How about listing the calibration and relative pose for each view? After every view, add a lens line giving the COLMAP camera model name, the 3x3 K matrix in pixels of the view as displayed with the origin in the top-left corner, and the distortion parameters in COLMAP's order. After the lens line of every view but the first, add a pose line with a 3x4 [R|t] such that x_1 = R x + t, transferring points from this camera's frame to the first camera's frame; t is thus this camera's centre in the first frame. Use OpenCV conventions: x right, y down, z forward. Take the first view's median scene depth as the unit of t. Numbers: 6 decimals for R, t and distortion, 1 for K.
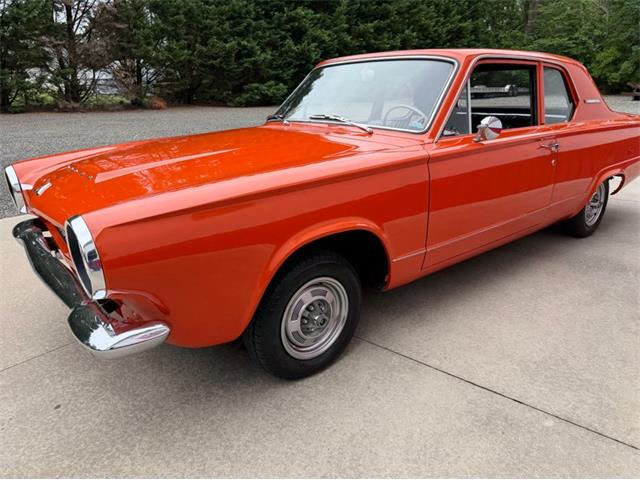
lens RADIAL K [[453.0, 0, 316.6], [0, 453.0, 235.5], [0, 0, 1]] dist [0.006952, -0.012956]
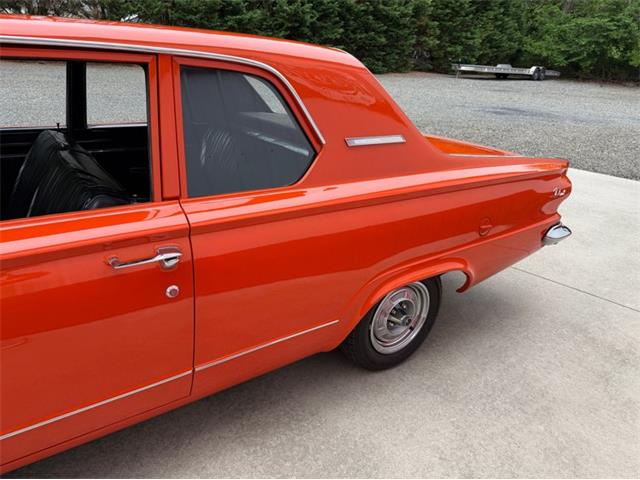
lens RADIAL K [[456.6, 0, 306.4], [0, 456.6, 241.4], [0, 0, 1]] dist [-0.000642, -0.005482]
pose [[0.994262, 0.095298, -0.048603, 0.082917], [-0.091202, 0.992574, 0.080487, -0.031873], [0.055912, -0.075592, 0.995570, 0.070298]]
